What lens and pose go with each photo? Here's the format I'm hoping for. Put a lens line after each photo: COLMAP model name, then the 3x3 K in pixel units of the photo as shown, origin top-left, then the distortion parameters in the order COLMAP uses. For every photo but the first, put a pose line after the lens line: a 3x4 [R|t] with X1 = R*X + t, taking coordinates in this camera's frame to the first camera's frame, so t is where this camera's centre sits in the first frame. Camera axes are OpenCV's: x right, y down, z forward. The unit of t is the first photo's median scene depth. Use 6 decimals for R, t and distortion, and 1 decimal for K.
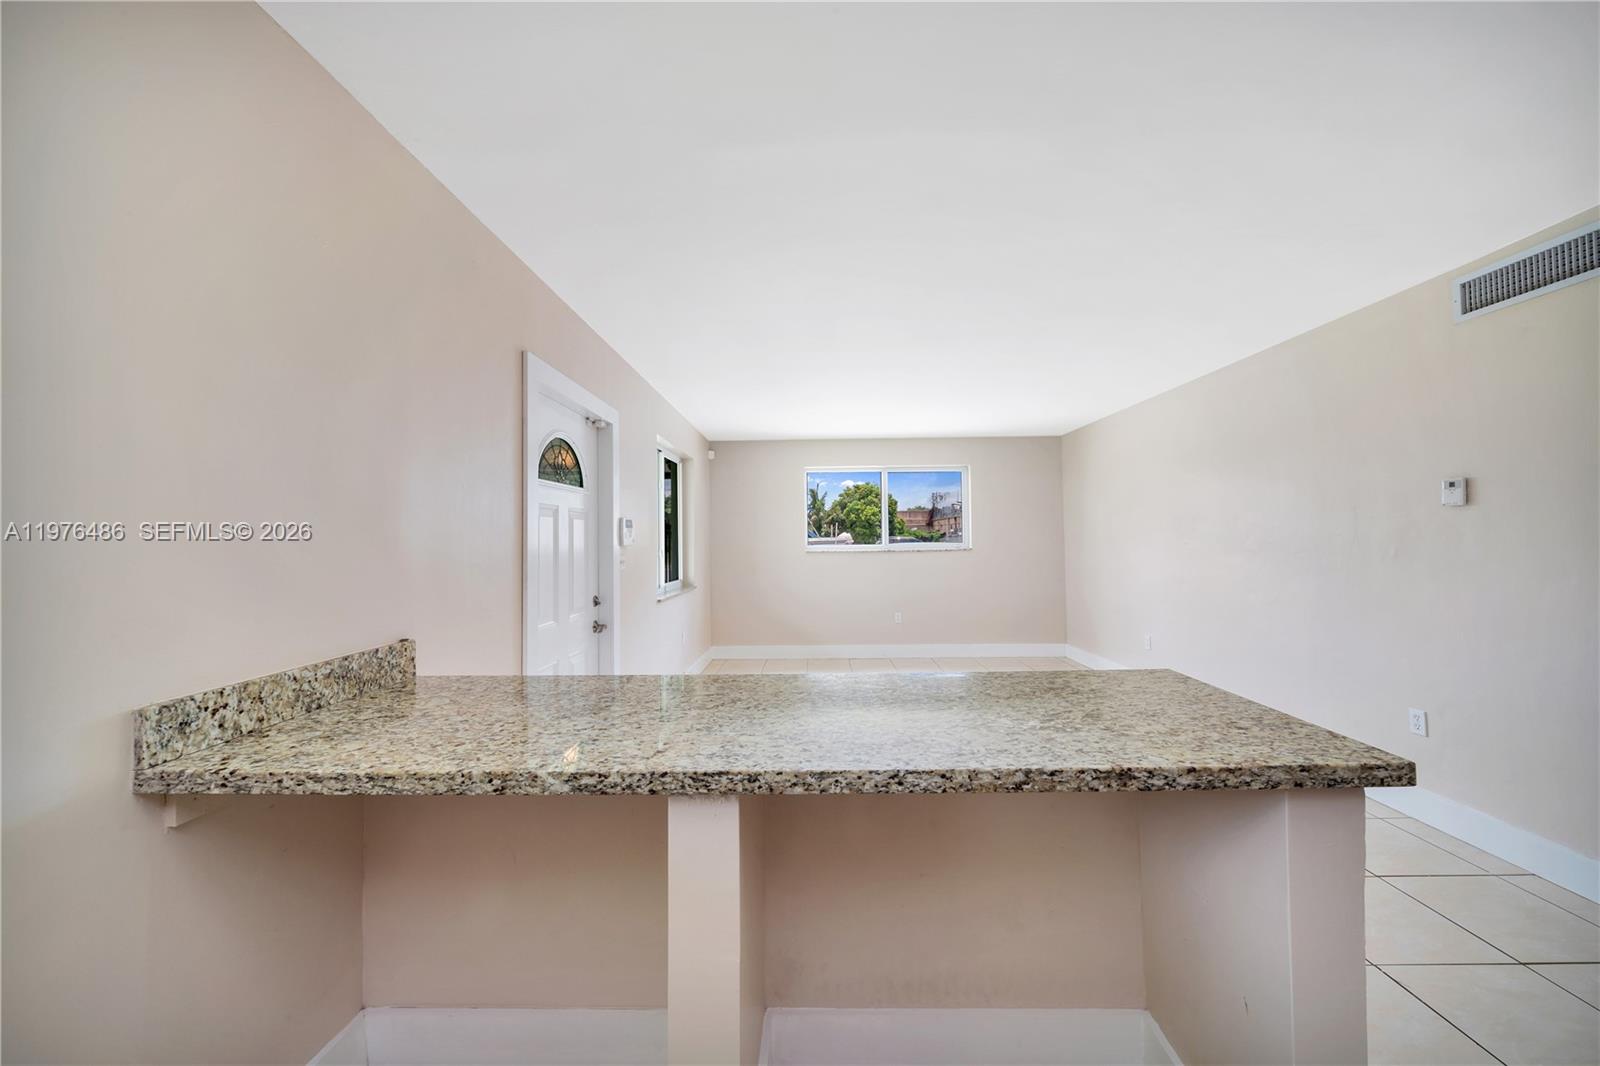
lens RADIAL K [[567.0, 0, 821.2], [0, 567.0, 520.3], [0, 0, 1]] dist [-0.001037, -0.001220]
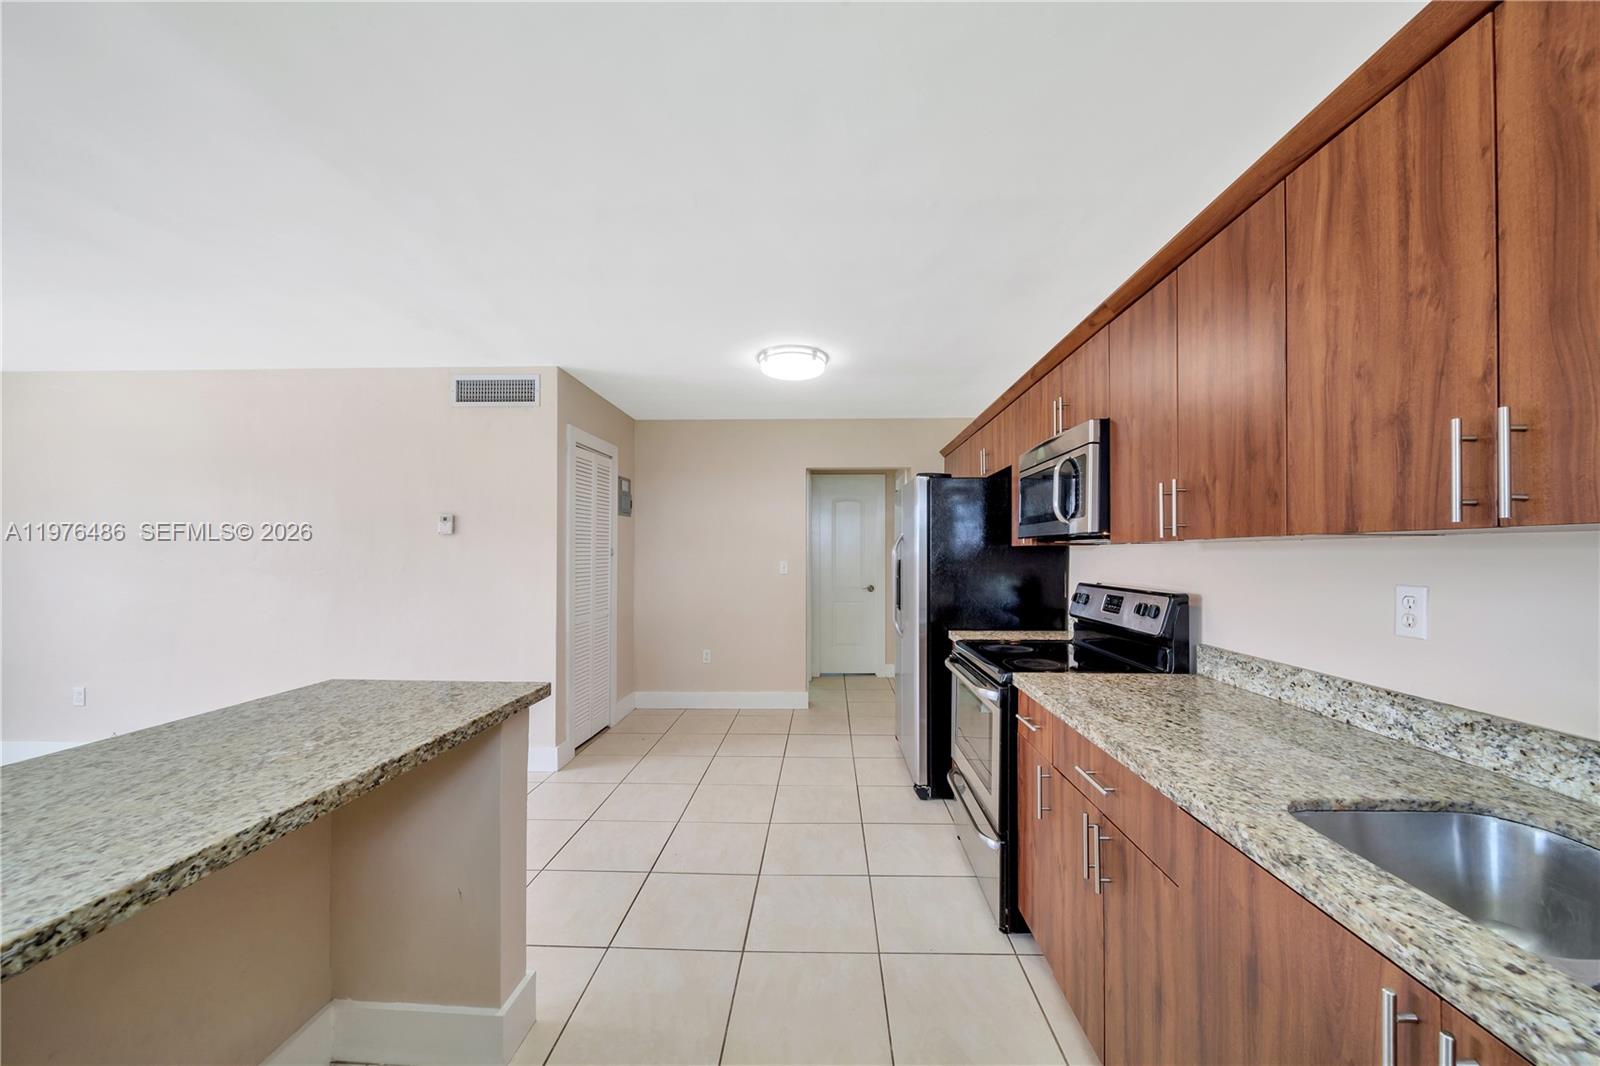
lens RADIAL K [[567.0, 0, 808.4], [0, 567.0, 543.2], [0, 0, 1]] dist [-0.001037, -0.001220]
pose [[0.018487, 0.029561, 0.999392, -0.696764], [-0.037249, 0.998889, -0.028857, 0.010537], [-0.999135, -0.036693, 0.019568, 0.158121]]
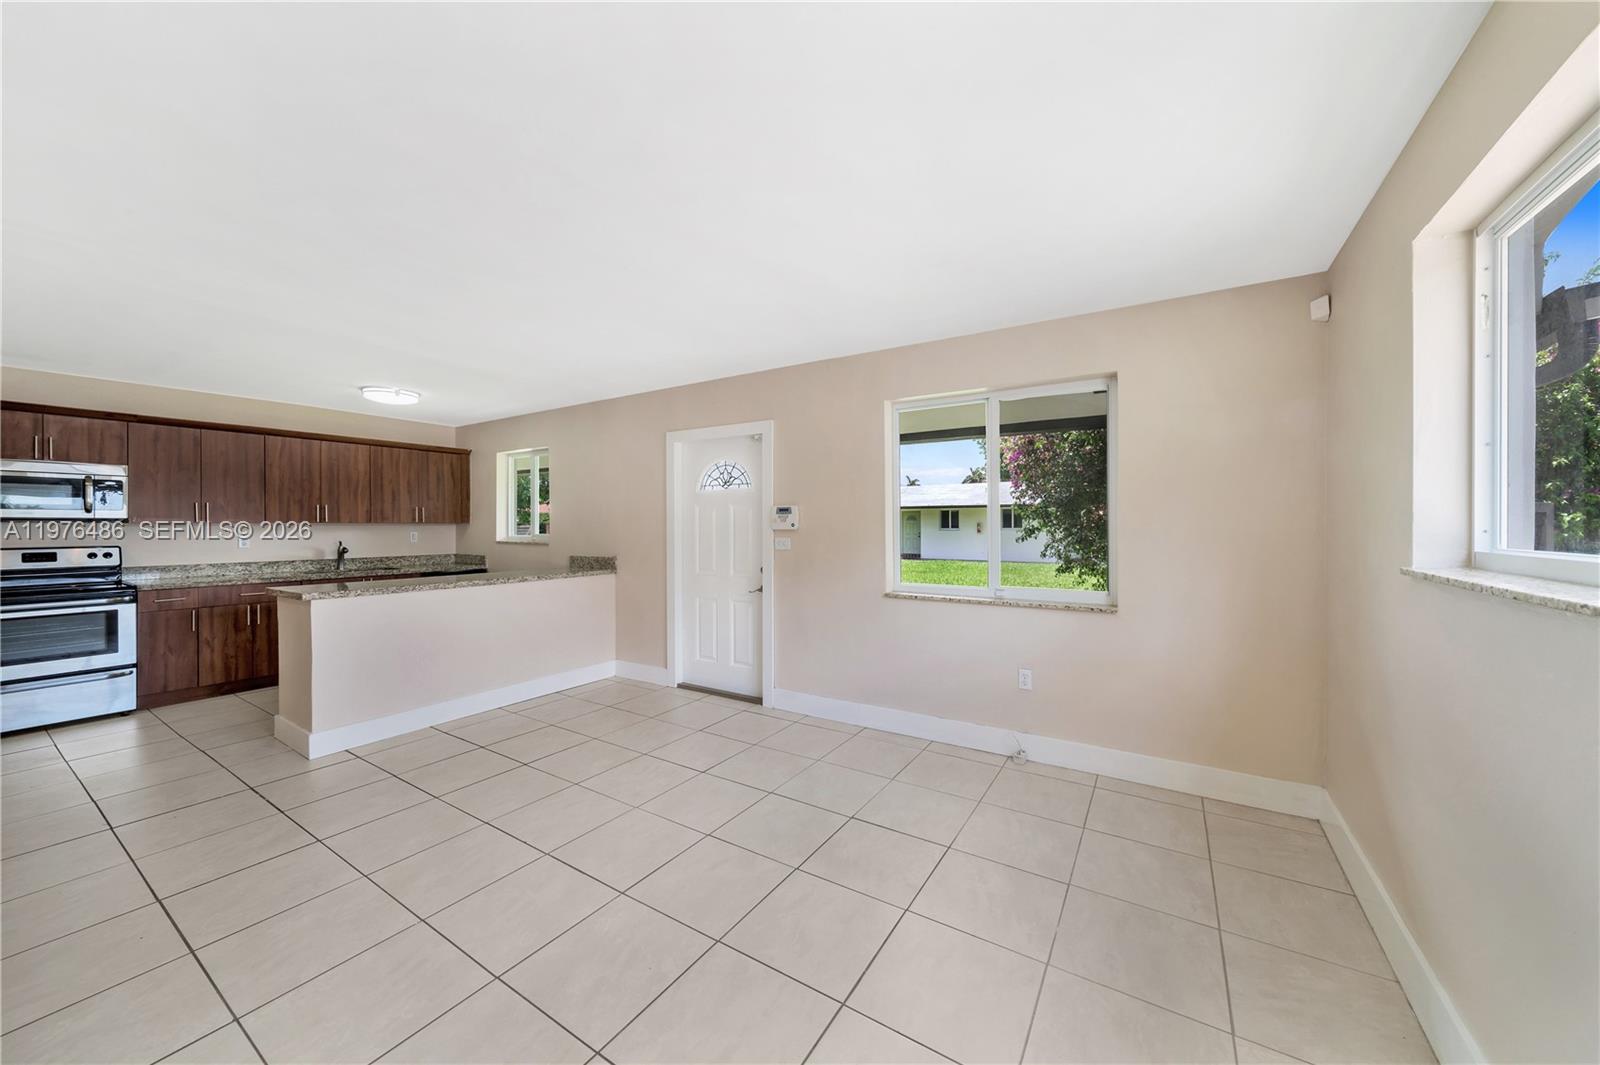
lens RADIAL K [[567.0, 0, 819.7], [0, 567.0, 525.3], [0, 0, 1]] dist [-0.001037, -0.001220]
pose [[-0.525595, 0.015037, -0.850602, 2.168930], [0.039165, 0.999211, -0.006537, 0.164108], [0.849833, -0.036750, -0.525769, 5.851069]]
